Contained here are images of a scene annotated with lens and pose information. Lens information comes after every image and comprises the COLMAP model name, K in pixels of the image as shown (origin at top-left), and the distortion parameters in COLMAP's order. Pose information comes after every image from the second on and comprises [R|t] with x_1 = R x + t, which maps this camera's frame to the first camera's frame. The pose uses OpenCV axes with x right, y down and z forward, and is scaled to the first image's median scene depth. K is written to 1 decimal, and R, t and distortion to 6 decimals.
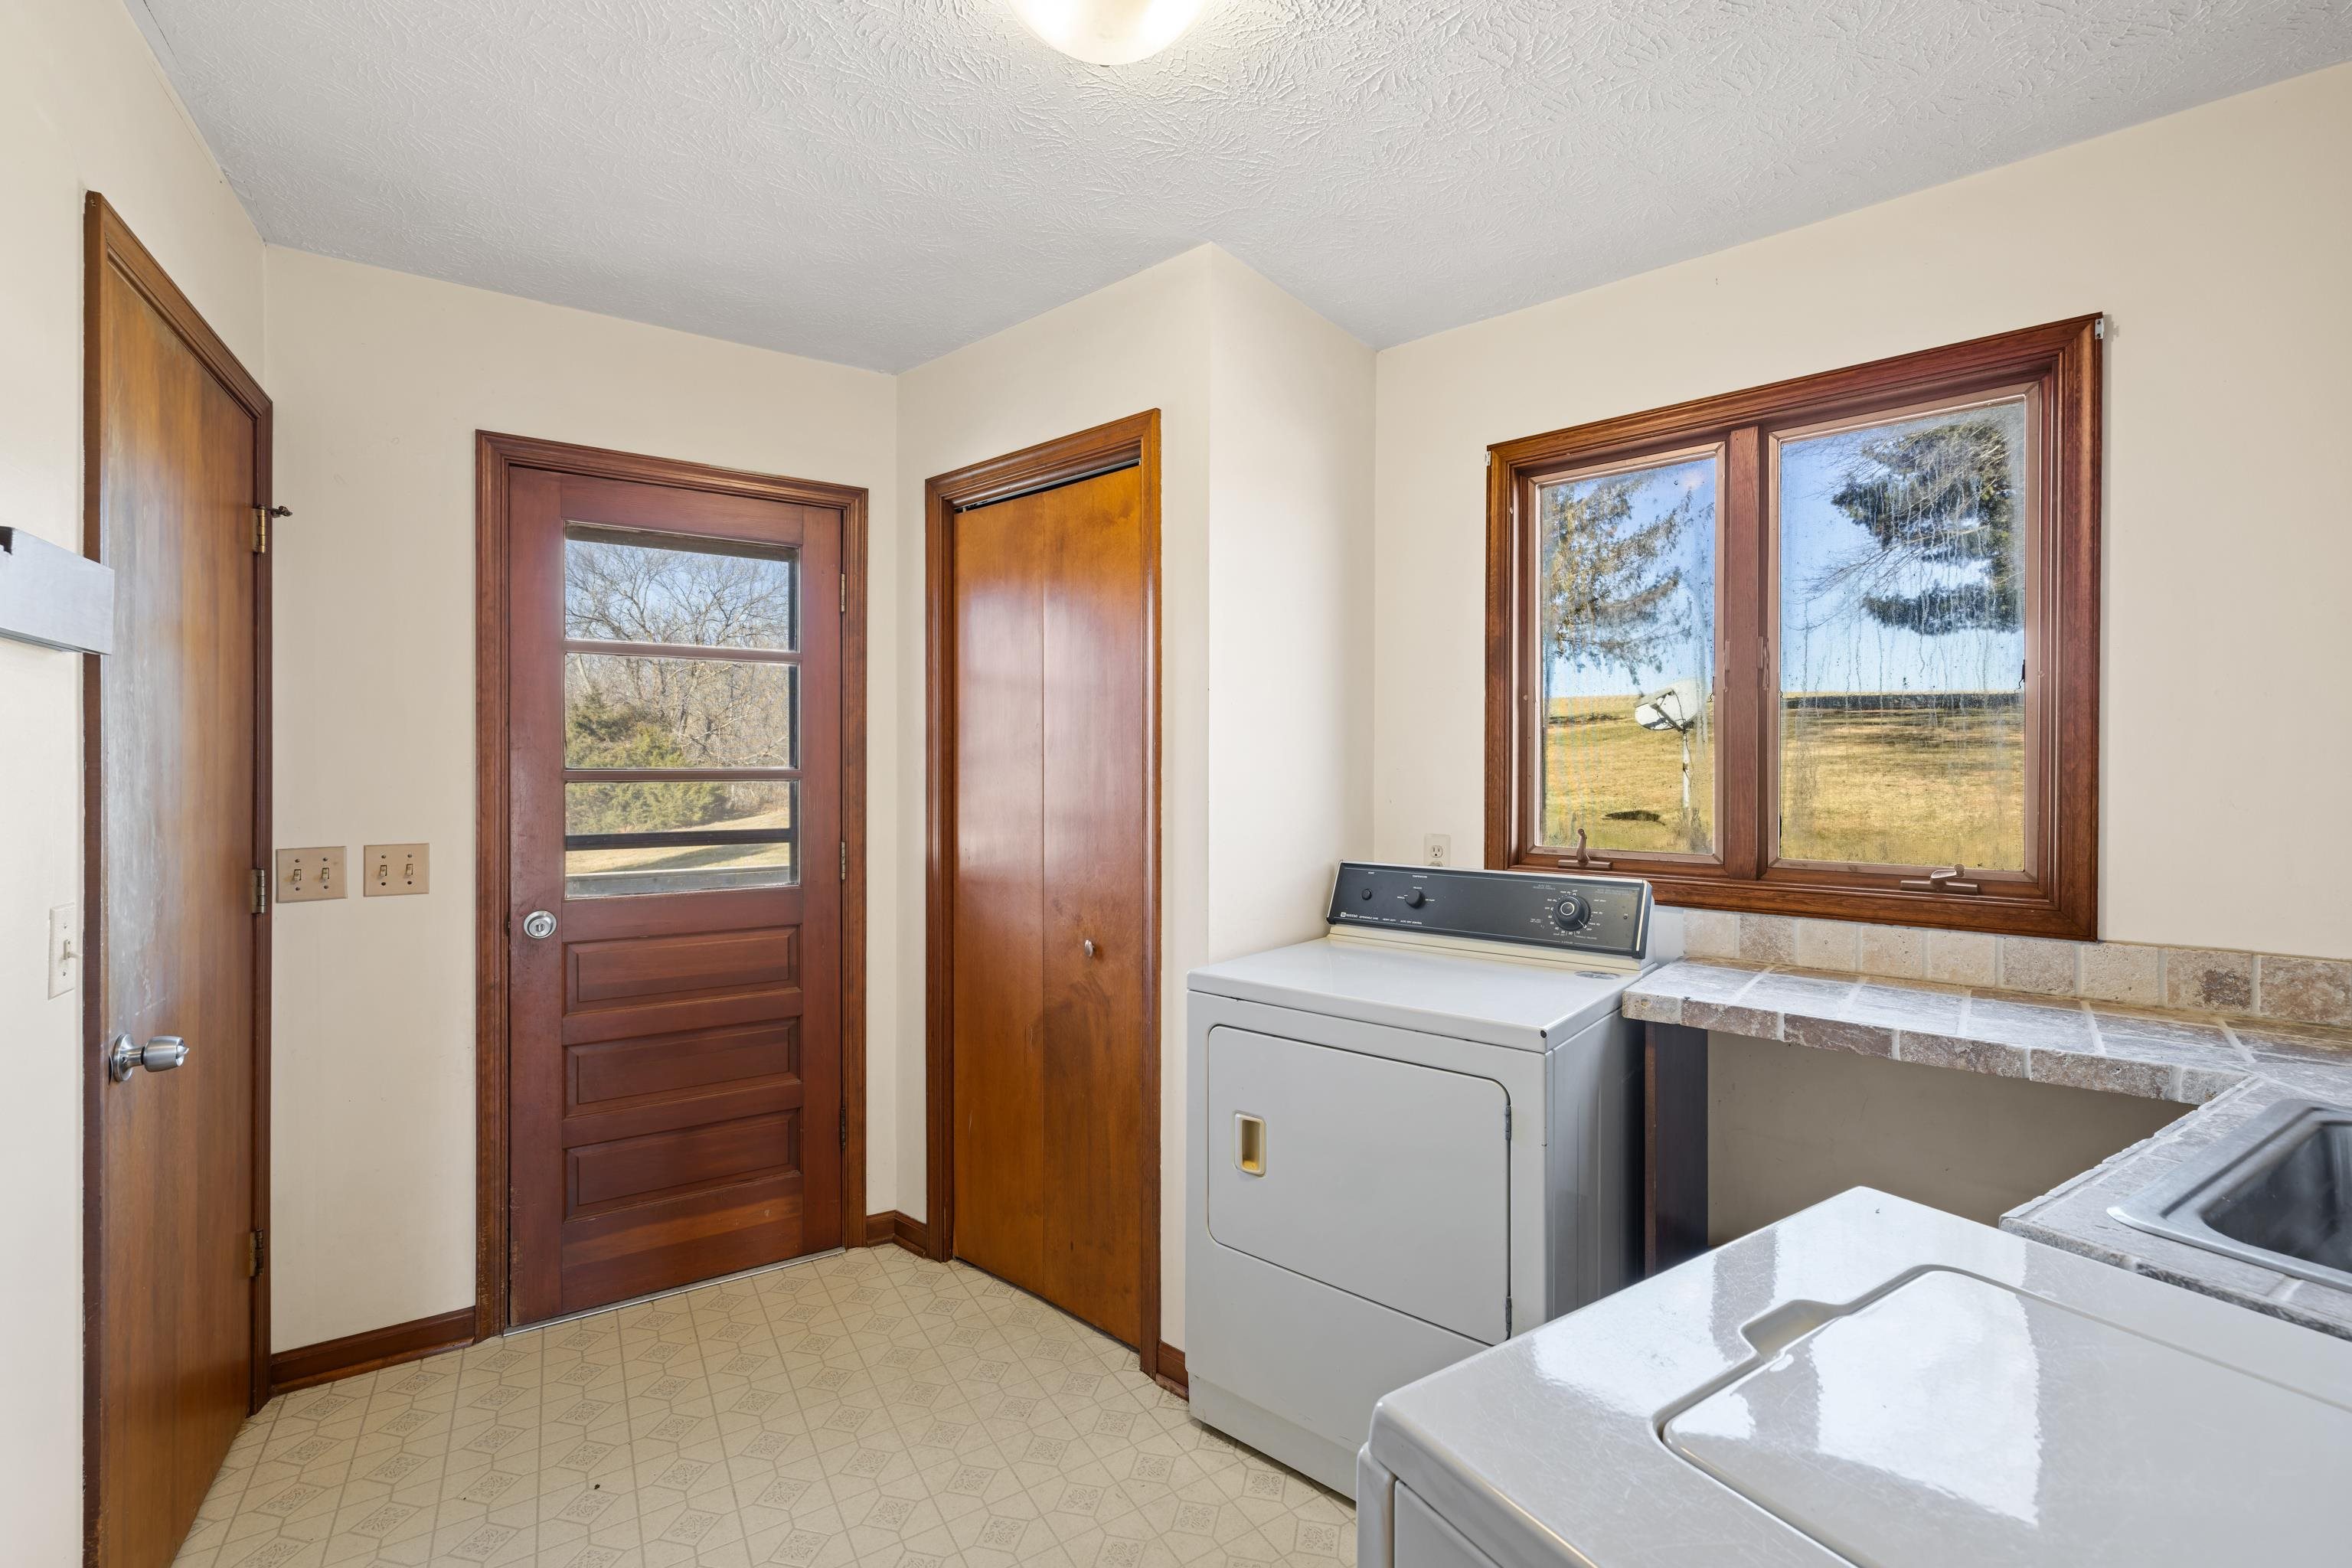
lens RADIAL K [[995.9, 0, 1176.0], [0, 995.9, 784.0], [0, 0, 1]] dist [0.001843, 0.000136]
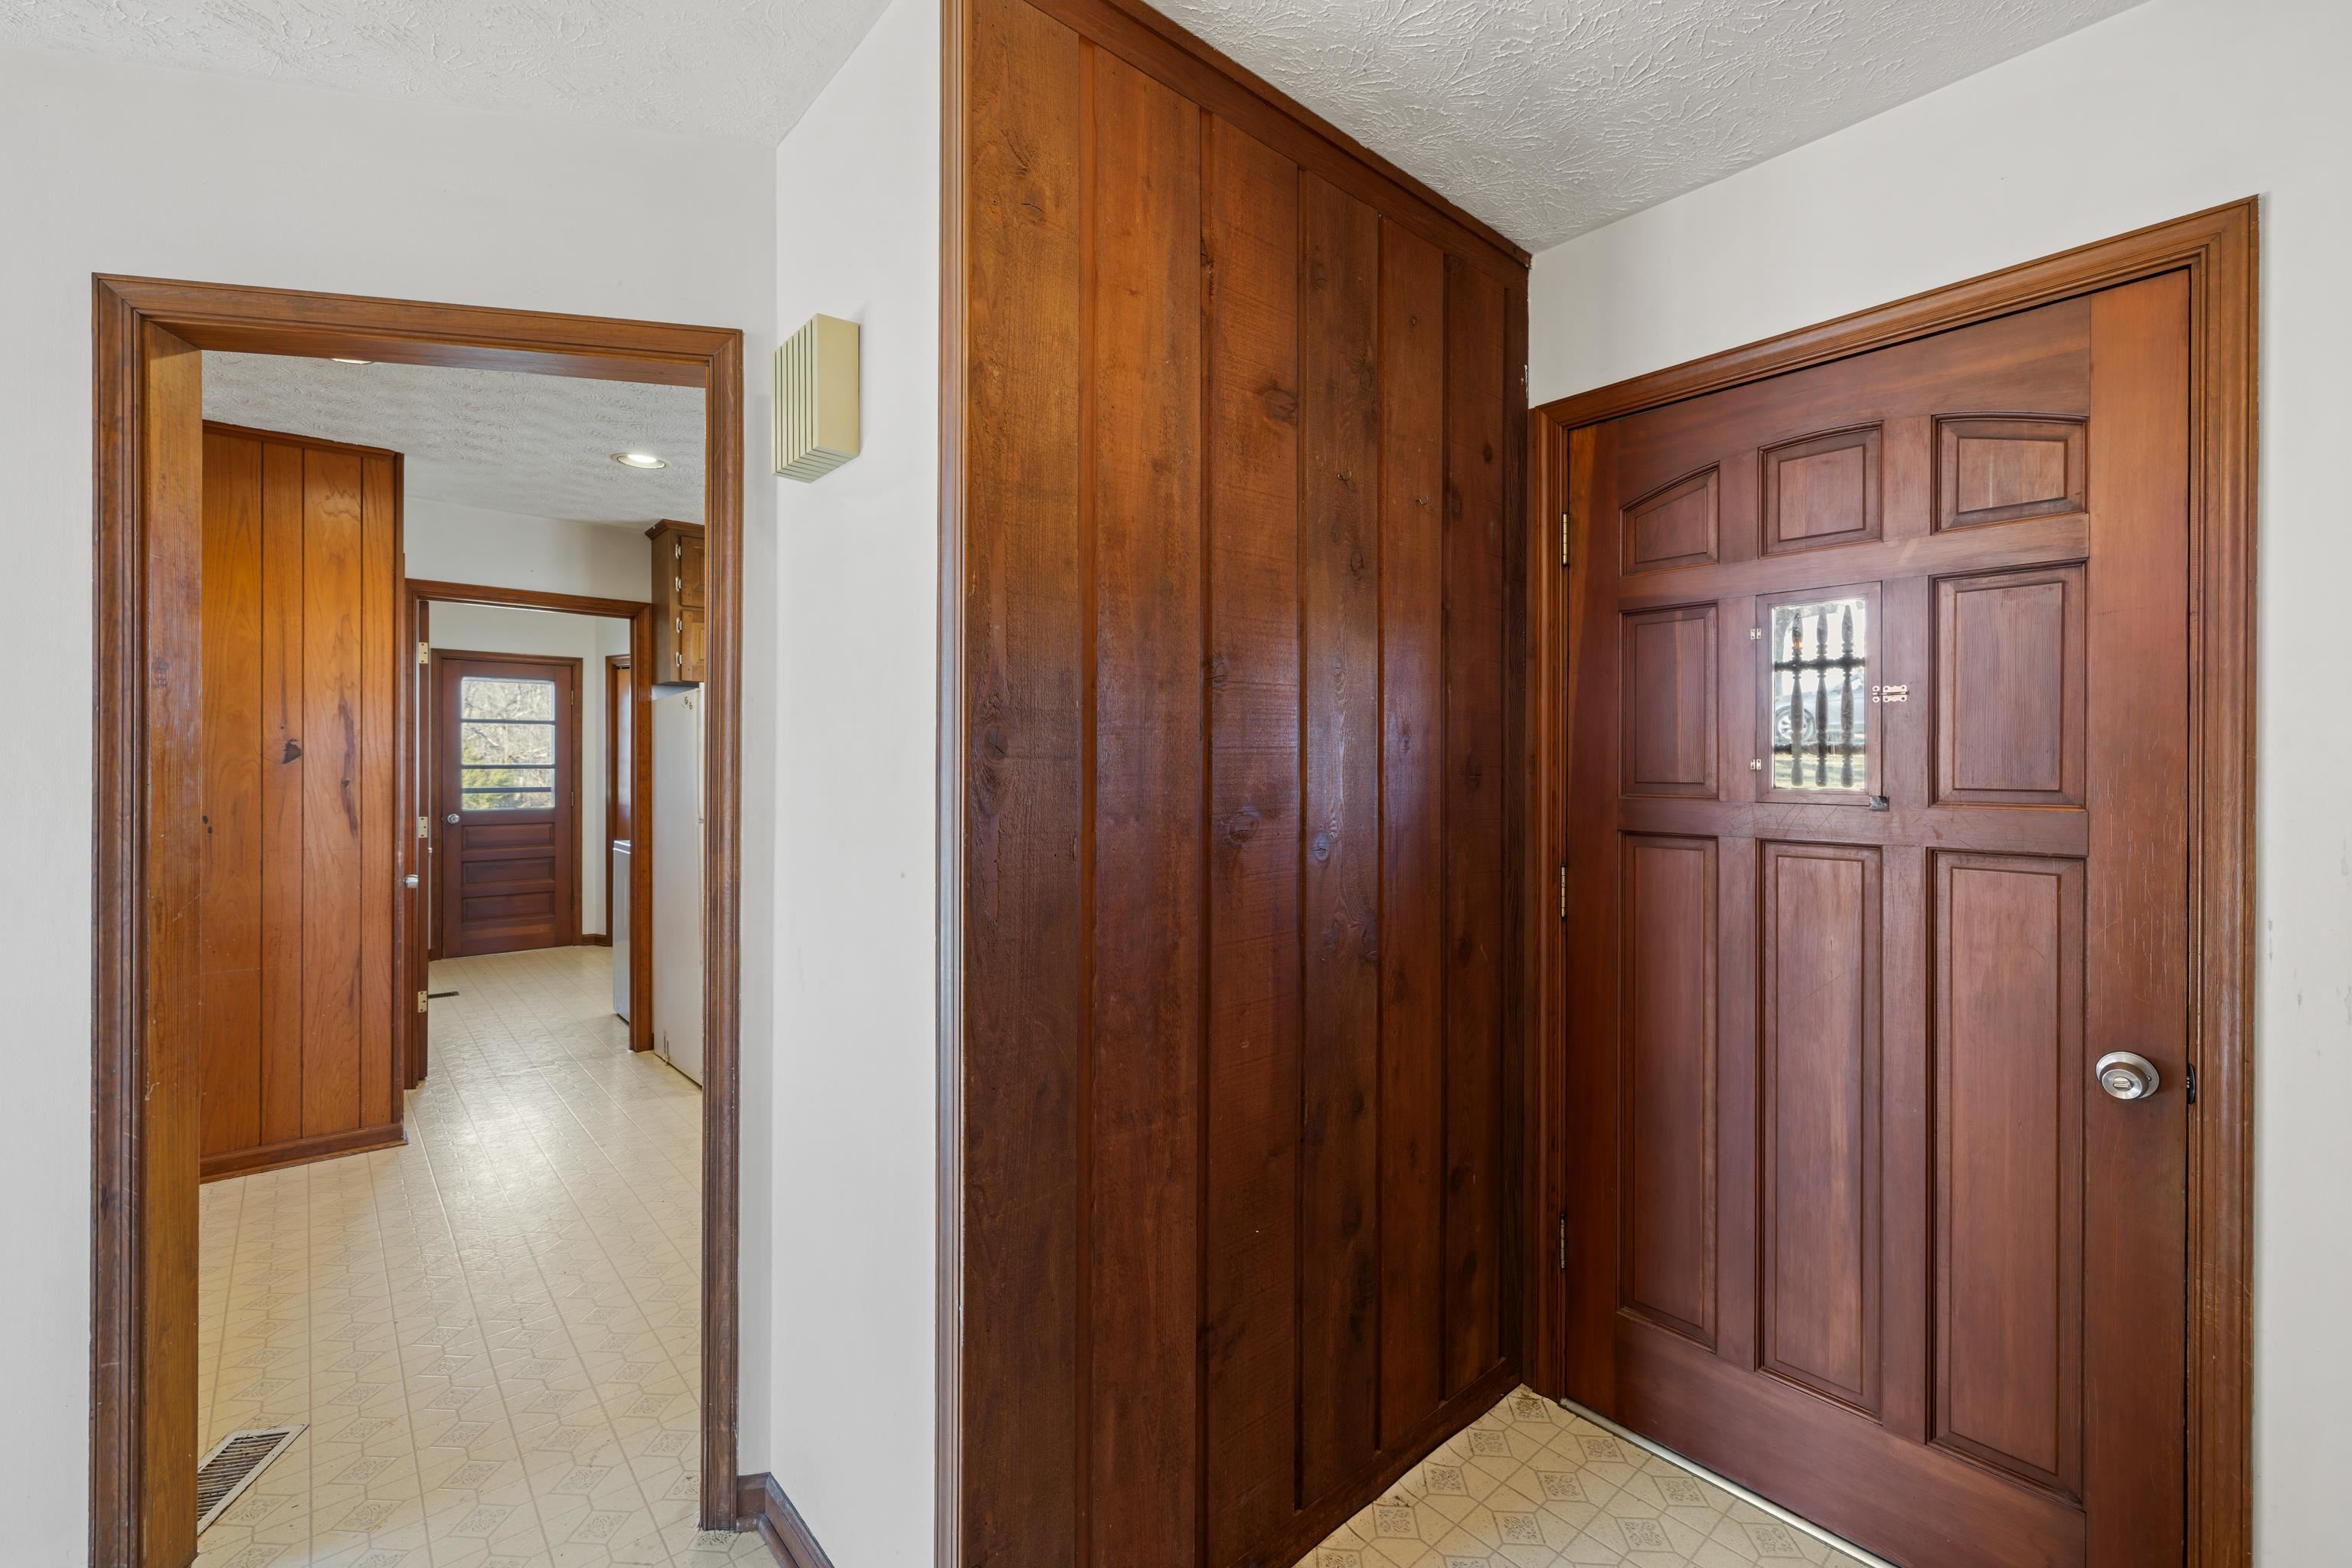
lens RADIAL K [[991.2, 0, 1177.8], [0, 991.2, 766.9], [0, 0, 1]] dist [-0.000871, 0.000133]
pose [[0.987156, -0.001819, 0.159748, 0.841386], [0.003402, 0.999948, -0.009635, 0.023376], [-0.159723, 0.010054, 0.987111, -1.874791]]
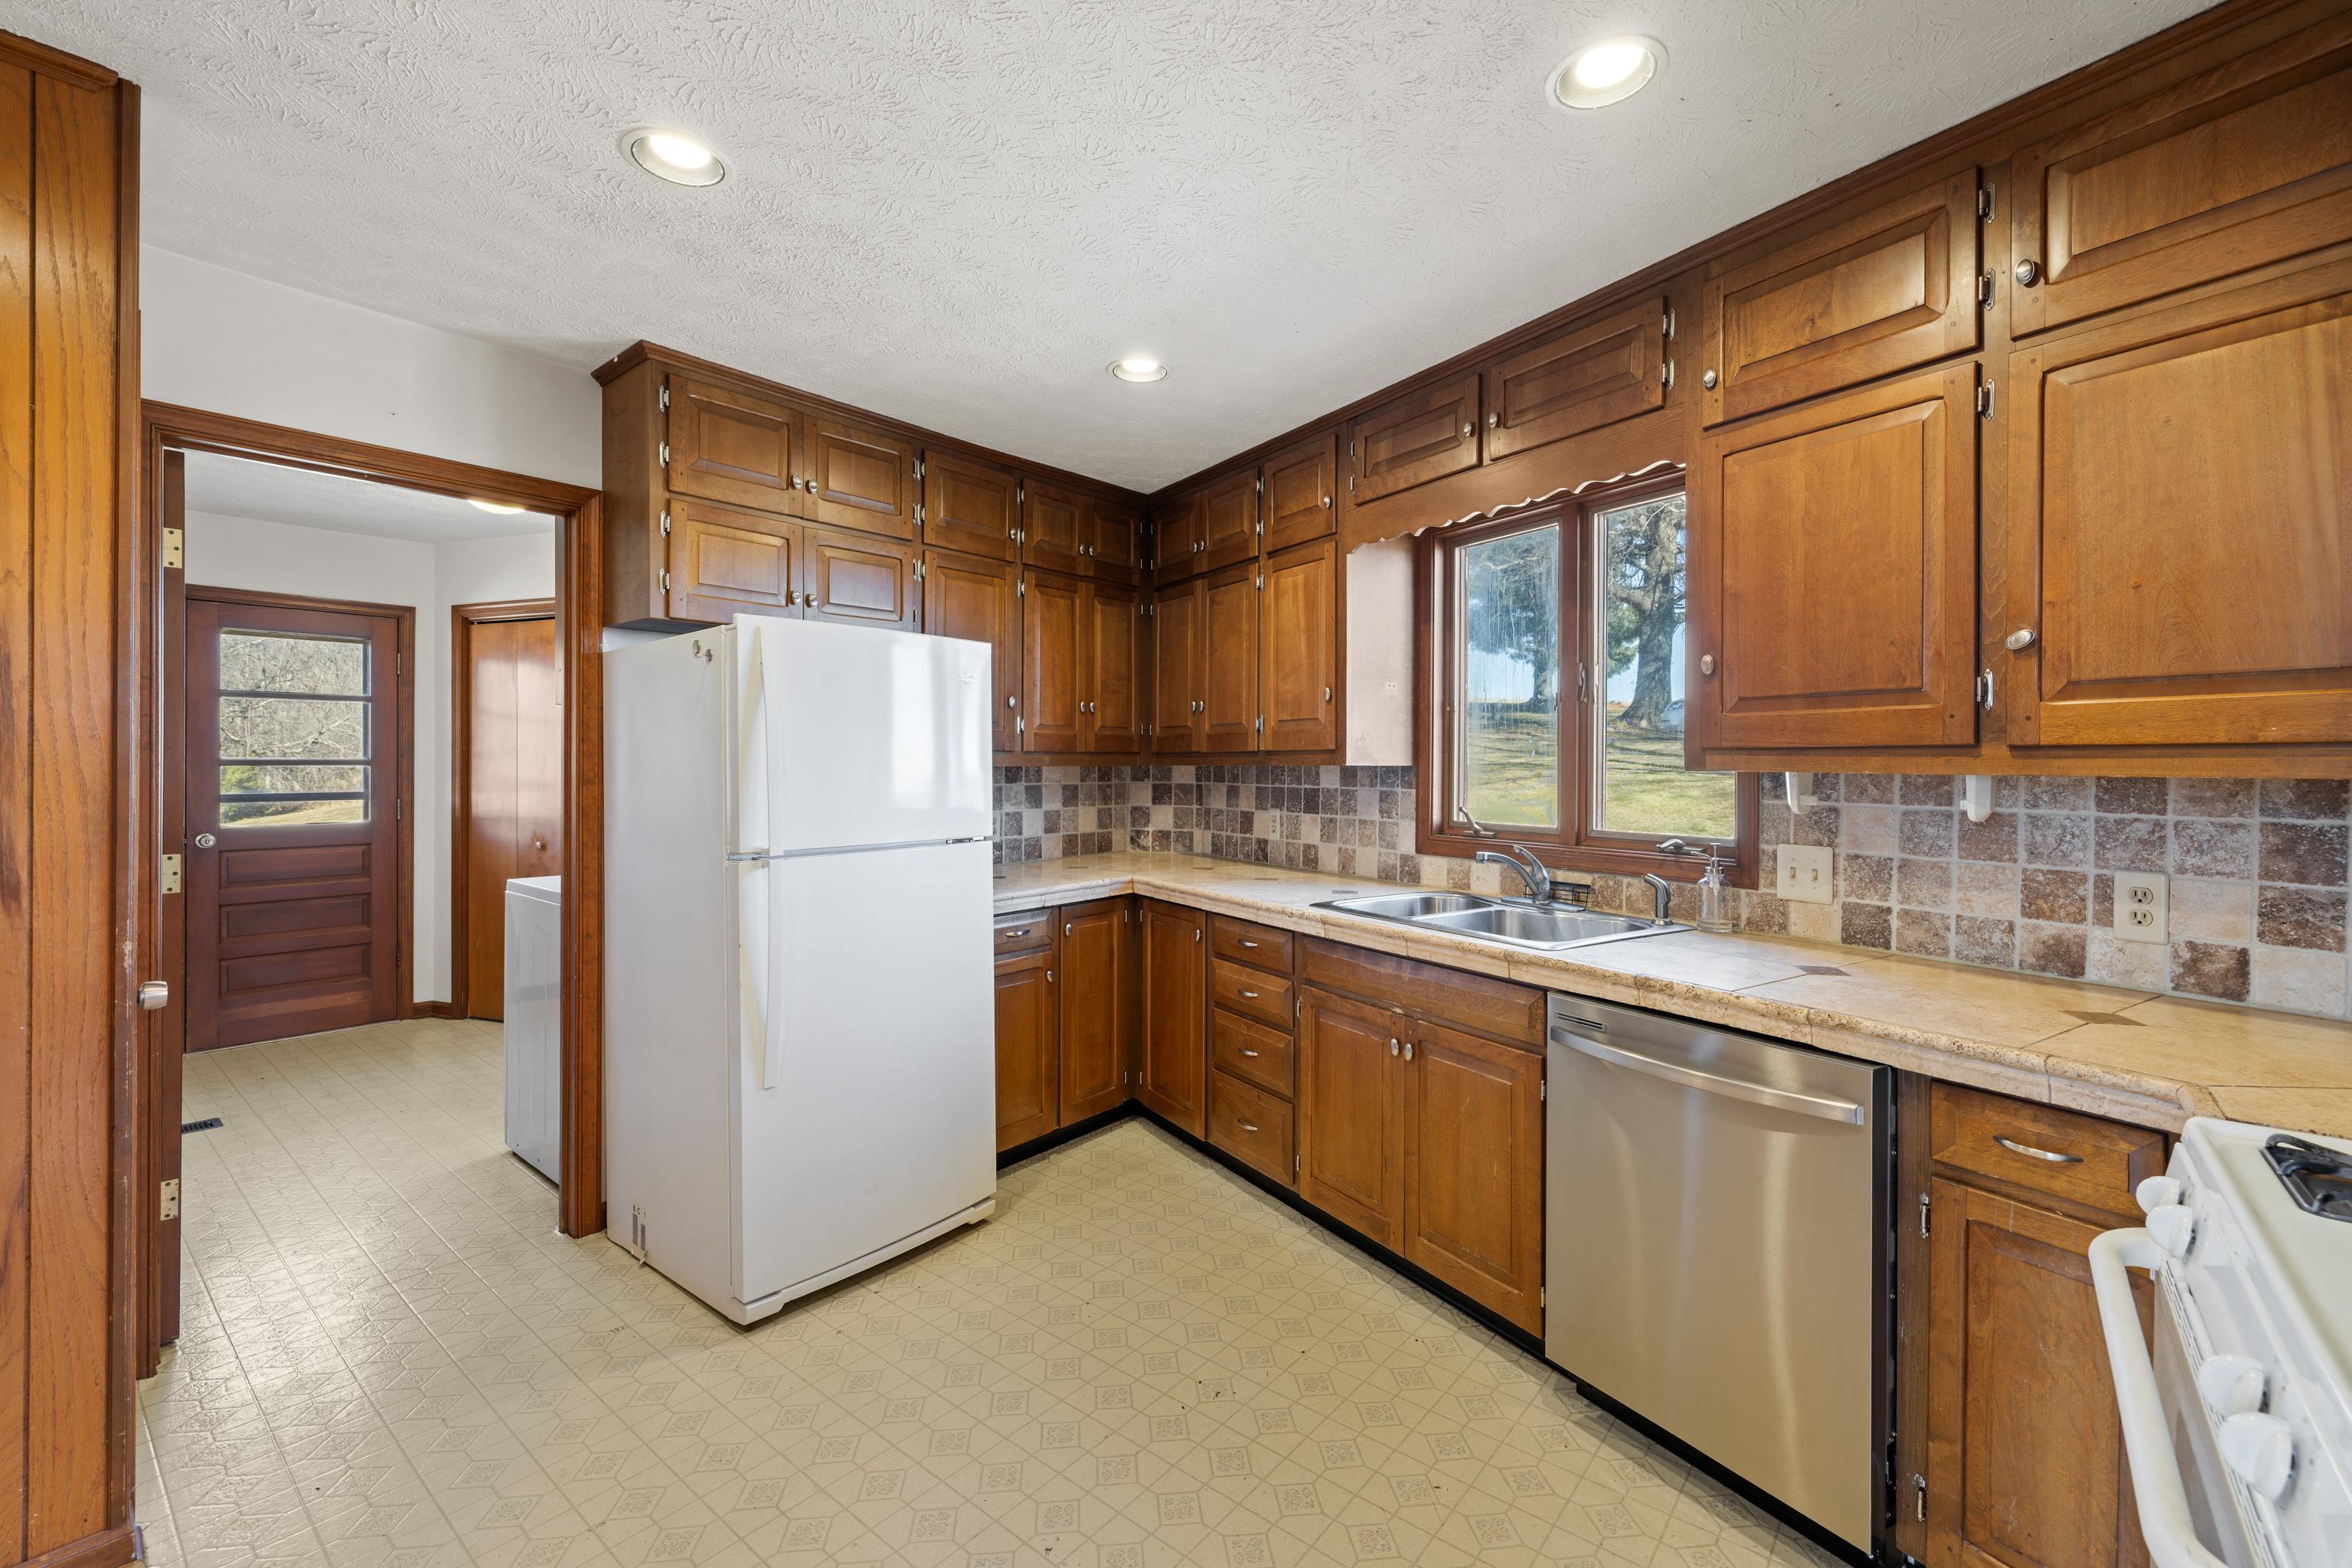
lens RADIAL K [[991.2, 0, 1177.8], [0, 991.2, 766.9], [0, 0, 1]] dist [-0.000871, 0.000133]
pose [[0.948718, -0.000122, 0.316124, 0.456684], [0.002891, 0.999961, -0.008289, 0.018587], [-0.316111, 0.008777, 0.948682, -1.202346]]
